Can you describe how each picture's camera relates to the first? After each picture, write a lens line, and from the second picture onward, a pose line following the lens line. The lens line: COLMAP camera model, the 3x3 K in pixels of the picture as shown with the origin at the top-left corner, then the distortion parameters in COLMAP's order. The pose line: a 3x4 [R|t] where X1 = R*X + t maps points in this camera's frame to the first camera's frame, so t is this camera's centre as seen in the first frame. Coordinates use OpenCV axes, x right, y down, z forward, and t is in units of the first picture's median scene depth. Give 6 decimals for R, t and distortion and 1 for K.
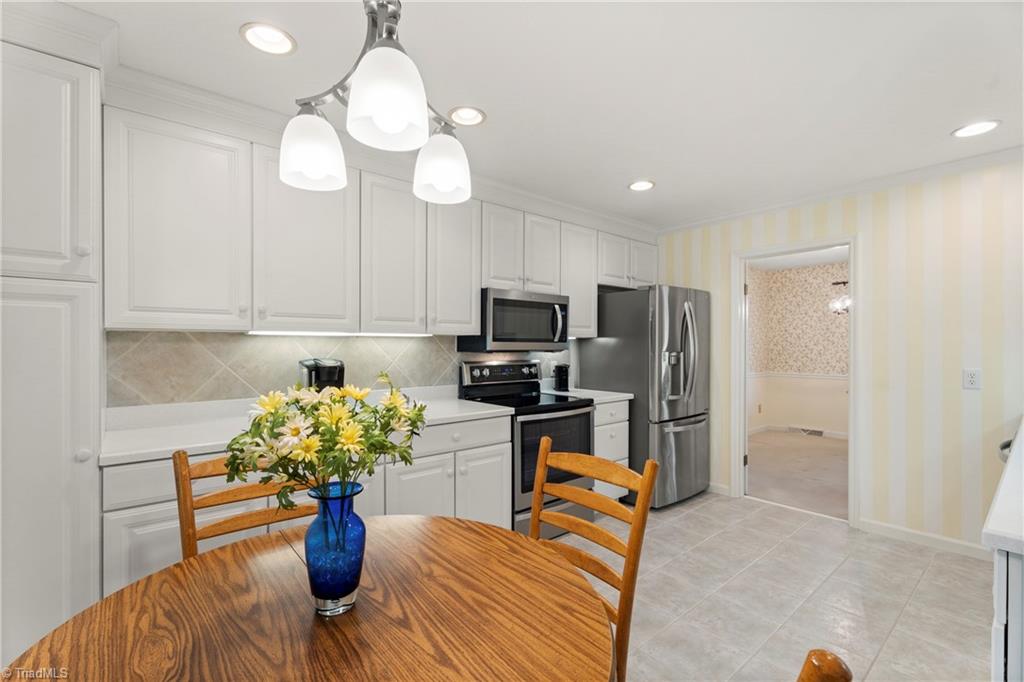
lens RADIAL K [[456.5, 0, 508.3], [0, 456.5, 345.9], [0, 0, 1]] dist [0.001855, -0.000849]
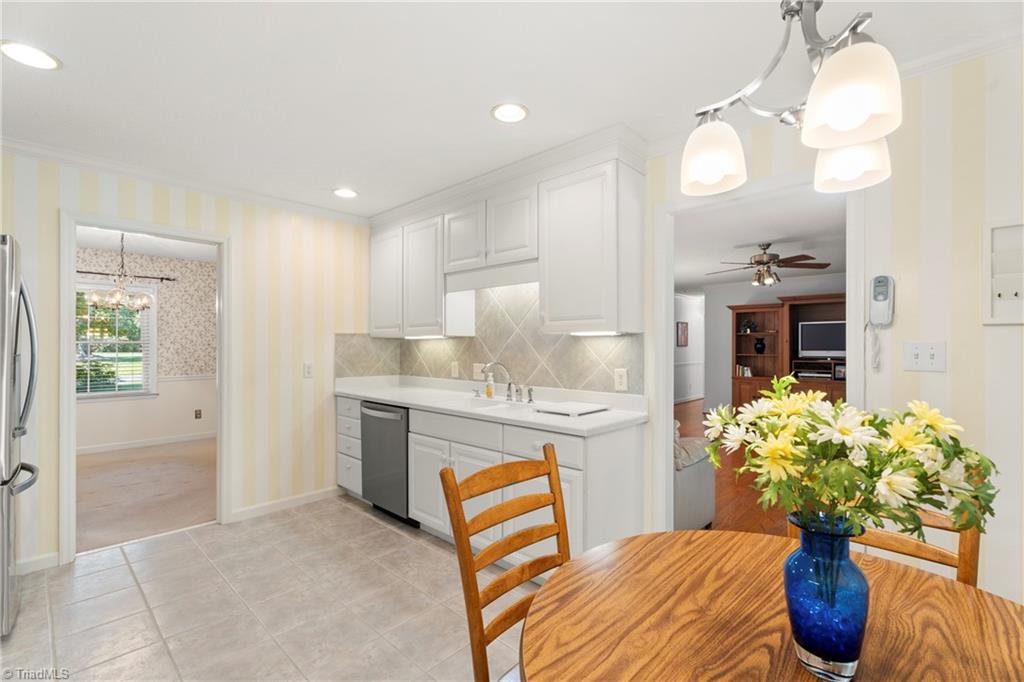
lens RADIAL K [[456.5, 0, 516.8], [0, 456.5, 343.4], [0, 0, 1]] dist [0.001855, -0.000849]
pose [[-0.129155, 0.002403, 0.991622, -0.988853], [-0.000519, 0.999997, -0.002491, 0.002225], [-0.991624, -0.000836, -0.129153, 1.468611]]
